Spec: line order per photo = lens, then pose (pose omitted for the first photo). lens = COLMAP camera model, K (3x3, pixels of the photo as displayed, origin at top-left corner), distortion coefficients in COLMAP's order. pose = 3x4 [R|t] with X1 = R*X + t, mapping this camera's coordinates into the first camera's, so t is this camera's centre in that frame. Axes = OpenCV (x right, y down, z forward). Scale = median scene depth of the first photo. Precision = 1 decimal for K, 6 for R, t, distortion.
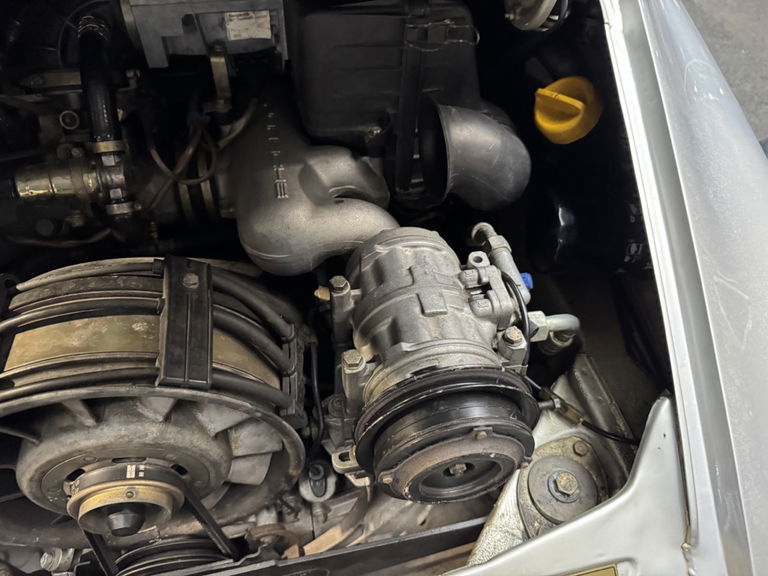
lens RADIAL K [[539.3, 0, 382.8], [0, 539.3, 285.8], [0, 0, 1]] dist [0.042791, -0.076329]
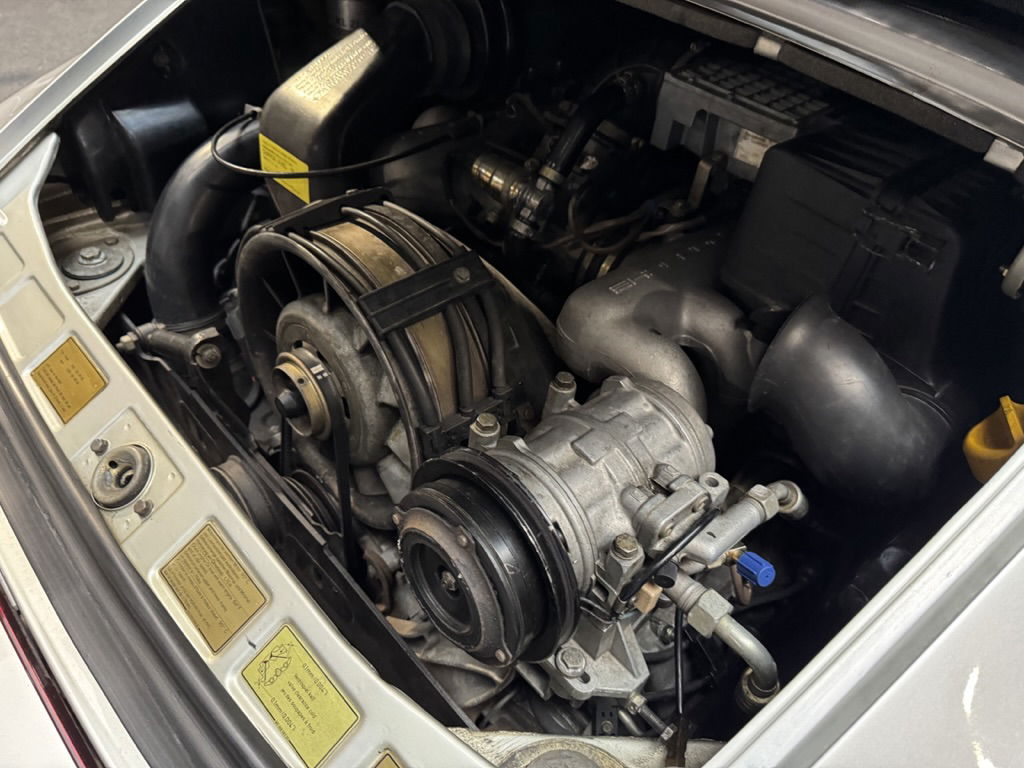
lens RADIAL K [[719.0, 0, 510.4], [0, 719.0, 381.0], [0, 0, 1]] dist [0.042791, -0.076329]
pose [[0.518773, 0.586987, -0.621548, 0.572025], [-0.700459, 0.708658, 0.084617, -0.038383], [0.490134, 0.391472, 0.778793, 0.038058]]
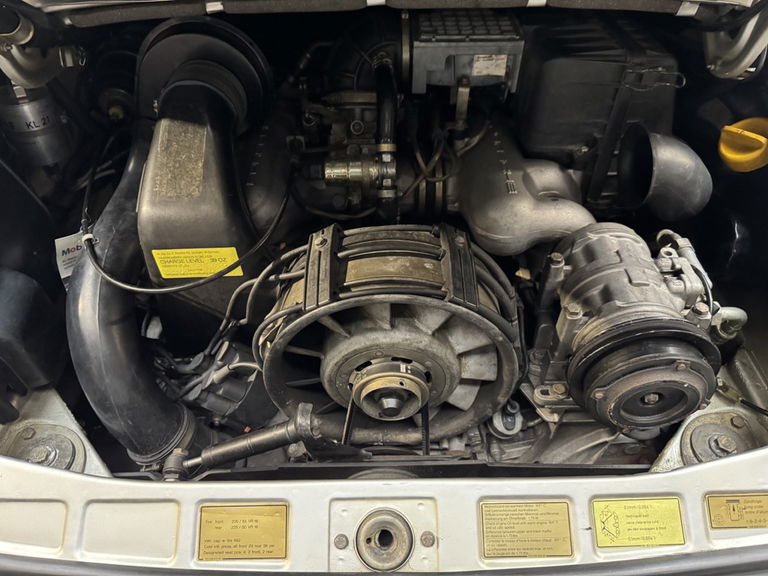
lens RADIAL K [[530.6, 0, 382.8], [0, 530.6, 295.5], [0, 0, 1]] dist [0.047977, -0.078746]
pose [[0.978255, 0.113082, -0.173865, -0.247802], [-0.121017, 0.992008, -0.035702, 0.174400], [0.168438, 0.055966, 0.984122, -0.329382]]
